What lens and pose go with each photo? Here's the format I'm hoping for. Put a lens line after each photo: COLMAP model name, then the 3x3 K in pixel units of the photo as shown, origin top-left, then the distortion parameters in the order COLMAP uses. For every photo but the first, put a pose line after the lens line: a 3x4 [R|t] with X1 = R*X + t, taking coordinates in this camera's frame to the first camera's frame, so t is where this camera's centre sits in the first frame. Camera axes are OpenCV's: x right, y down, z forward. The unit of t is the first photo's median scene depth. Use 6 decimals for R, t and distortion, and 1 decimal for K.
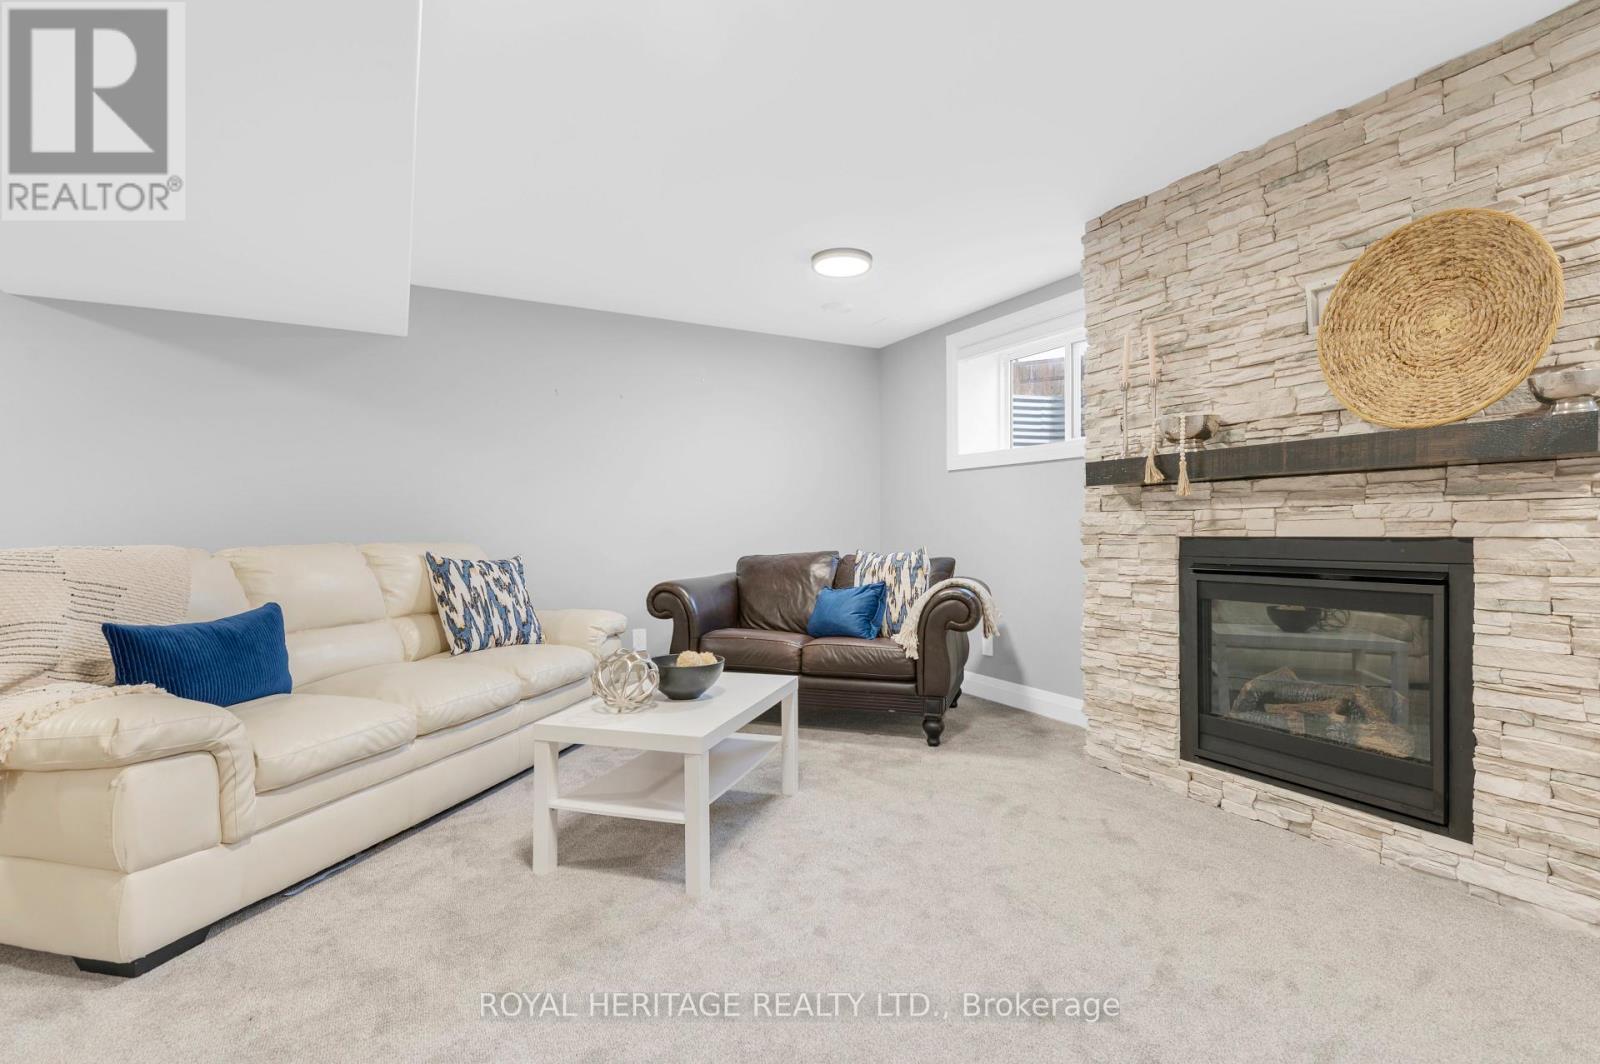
lens RADIAL K [[727.6, 0, 803.4], [0, 727.6, 534.4], [0, 0, 1]] dist [0.006894, -0.003726]
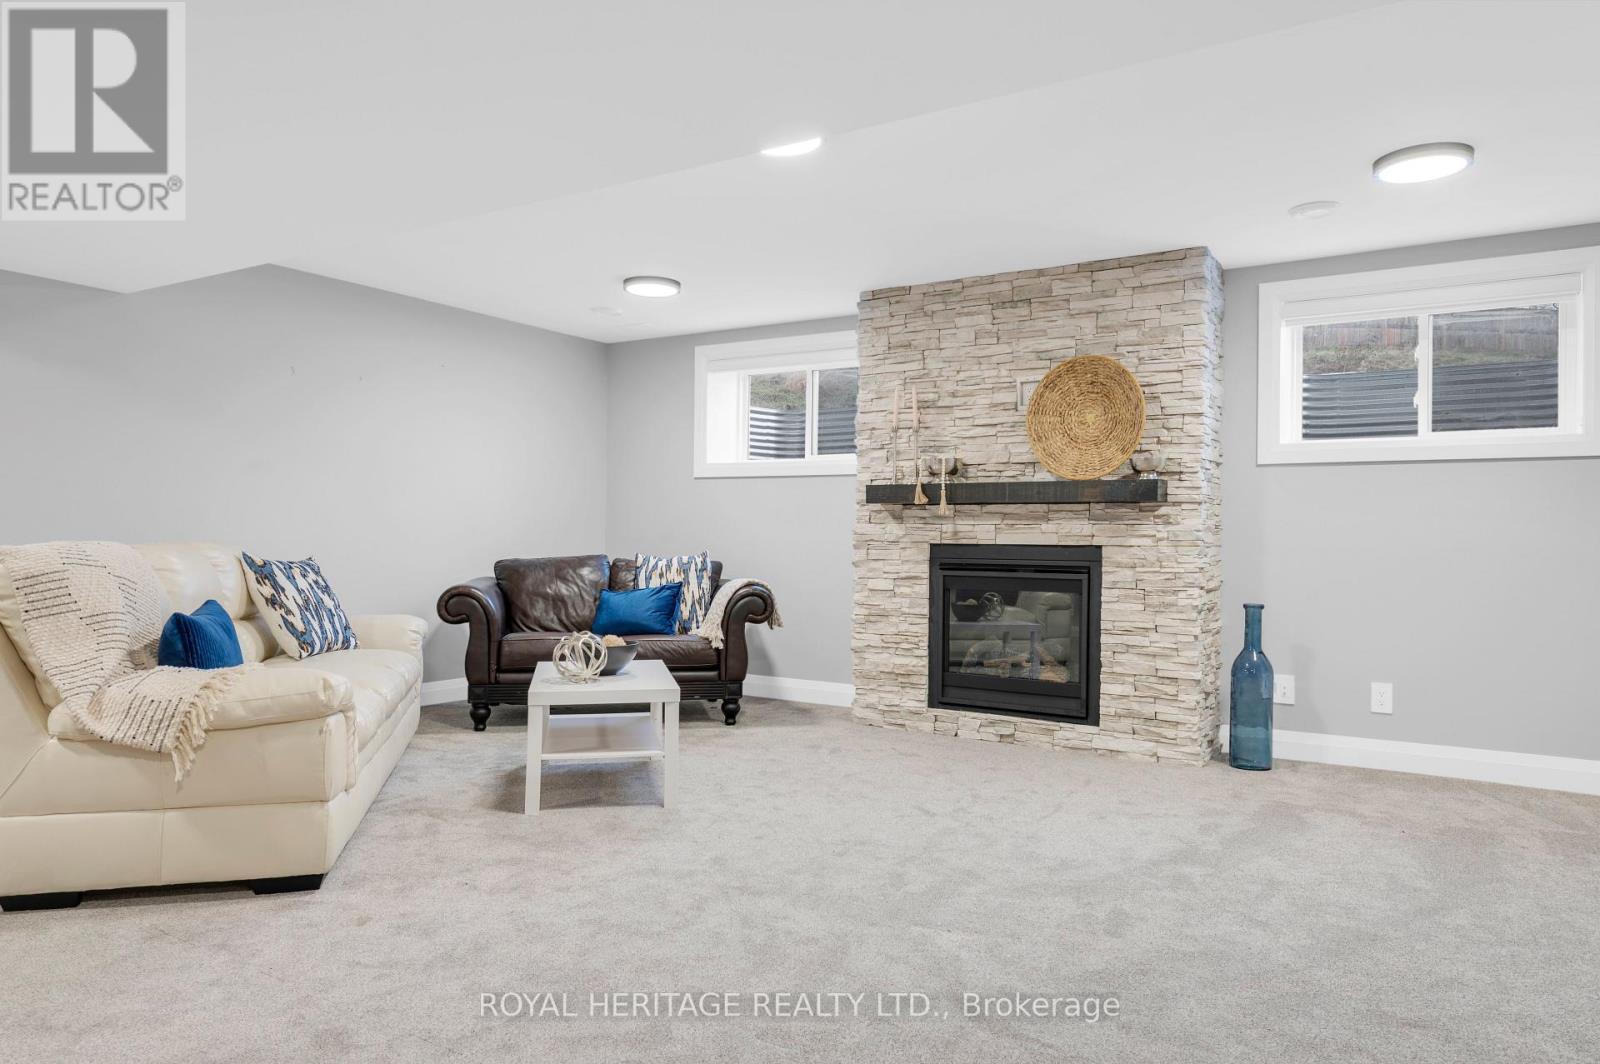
lens RADIAL K [[891.1, 0, 809.4], [0, 891.1, 546.0], [0, 0, 1]] dist [0.015043, -0.004959]
pose [[0.888710, 0.008846, 0.458384, -0.450012], [-0.012062, 0.999919, 0.004090, 0.003598], [-0.458311, -0.009163, 0.888745, -0.375981]]
